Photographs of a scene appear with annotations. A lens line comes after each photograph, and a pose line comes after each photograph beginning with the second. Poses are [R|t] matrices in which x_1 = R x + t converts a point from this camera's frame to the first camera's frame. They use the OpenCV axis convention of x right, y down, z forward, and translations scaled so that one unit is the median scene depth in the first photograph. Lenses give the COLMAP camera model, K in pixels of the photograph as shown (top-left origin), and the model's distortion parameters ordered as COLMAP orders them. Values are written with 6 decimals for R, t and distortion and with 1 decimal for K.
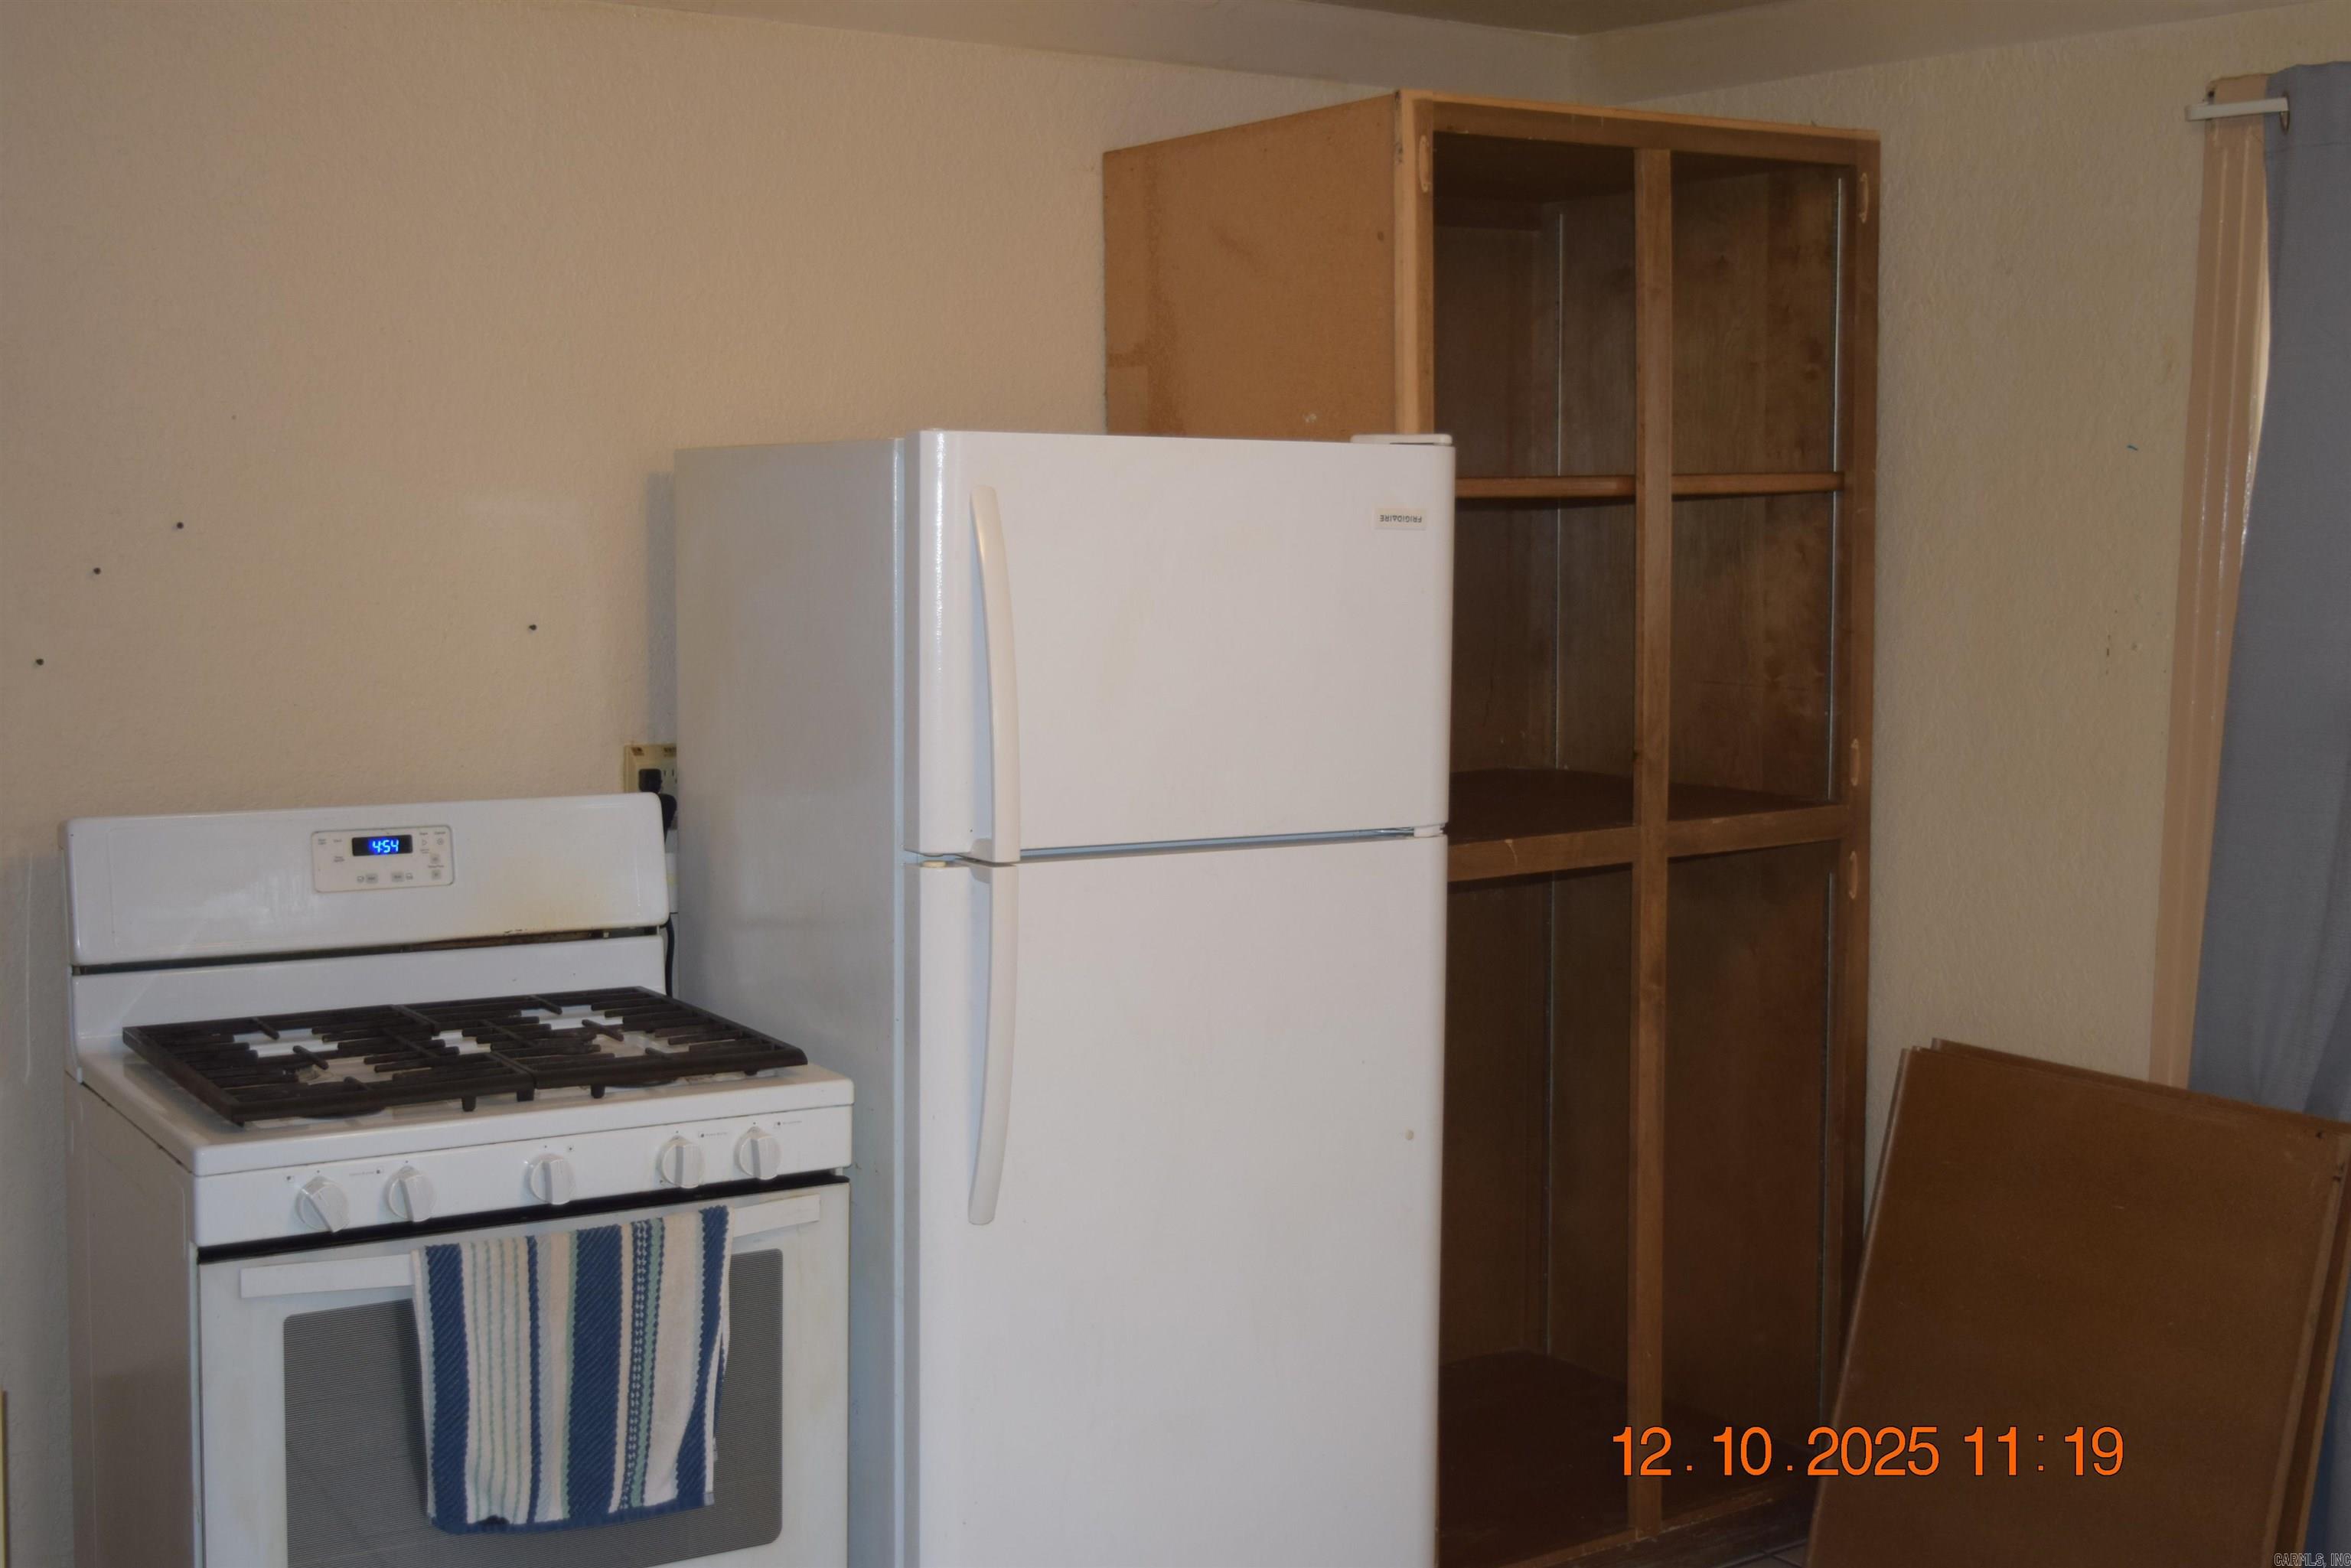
lens RADIAL K [[2878.8, 0, 1171.5], [0, 2878.8, 783.9], [0, 0, 1]] dist [0.037478, 0.000000]
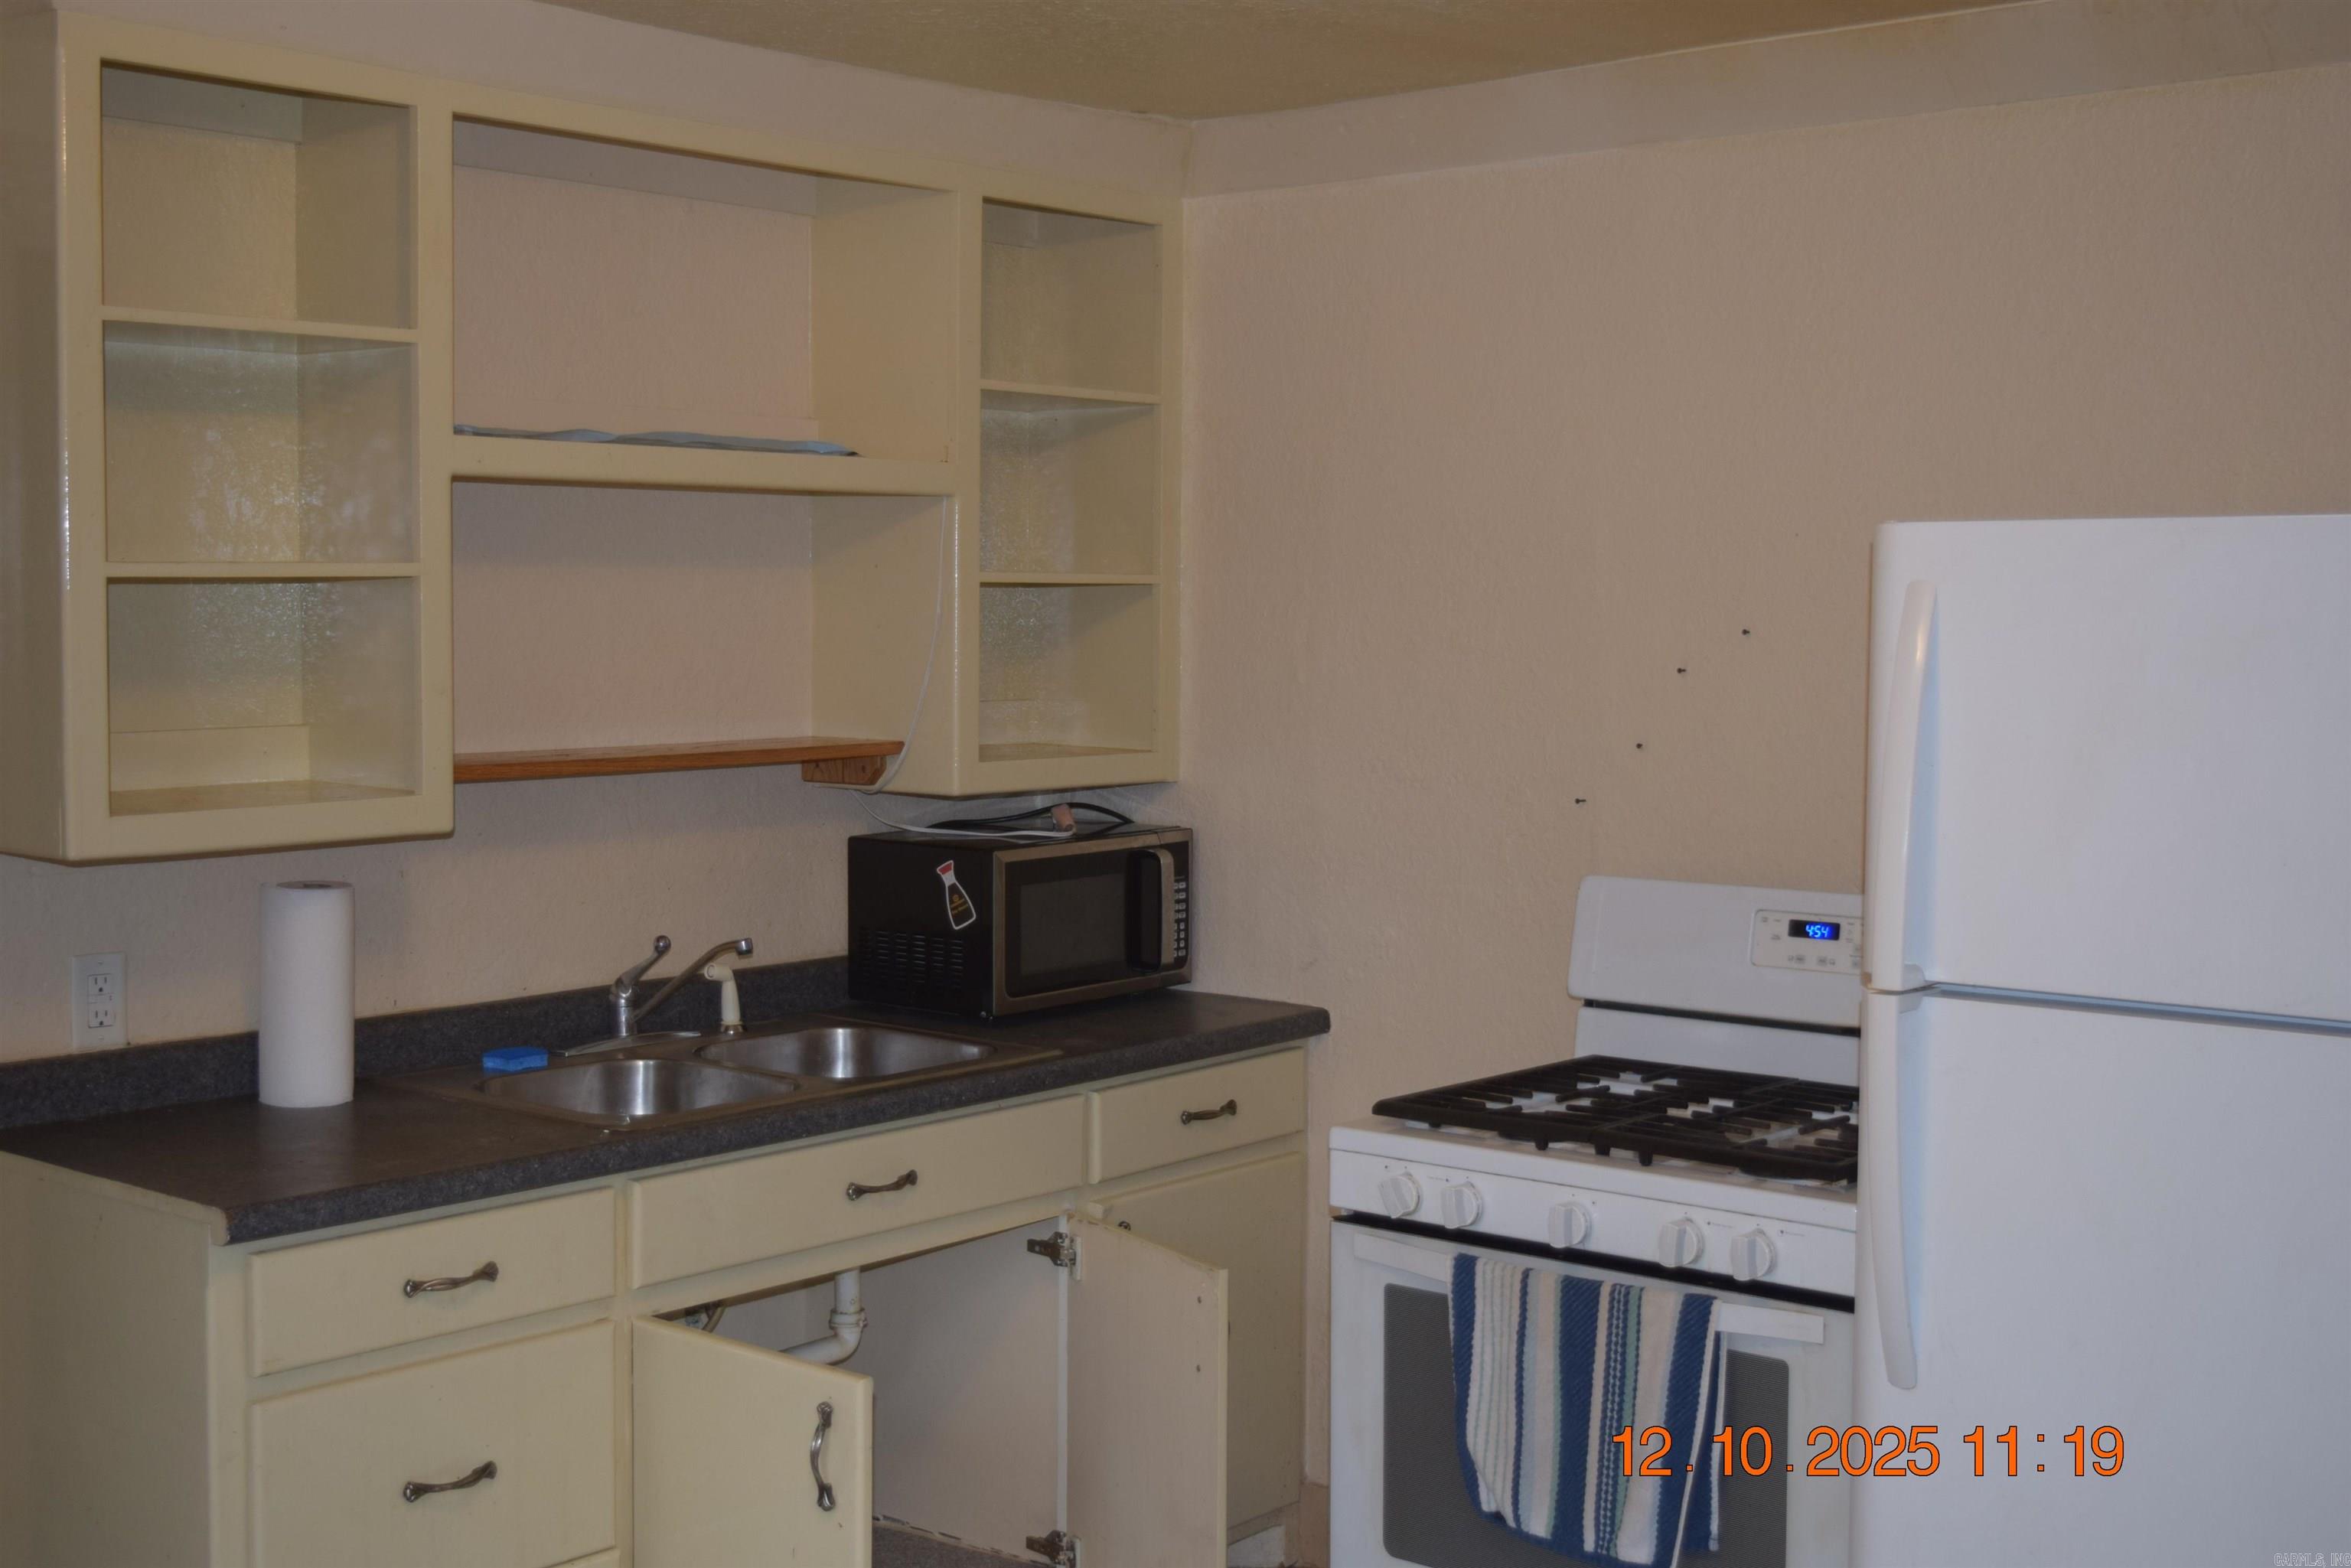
lens RADIAL K [[2878.8, 0, 1170.5], [0, 2878.8, 784.2], [0, 0, 1]] dist [0.037478, 0.000000]
pose [[0.319881, 0.046923, -0.946295, 0.732045], [-0.093050, 0.995500, 0.017909, -0.032593], [0.942878, 0.082324, 0.322807, 0.478742]]
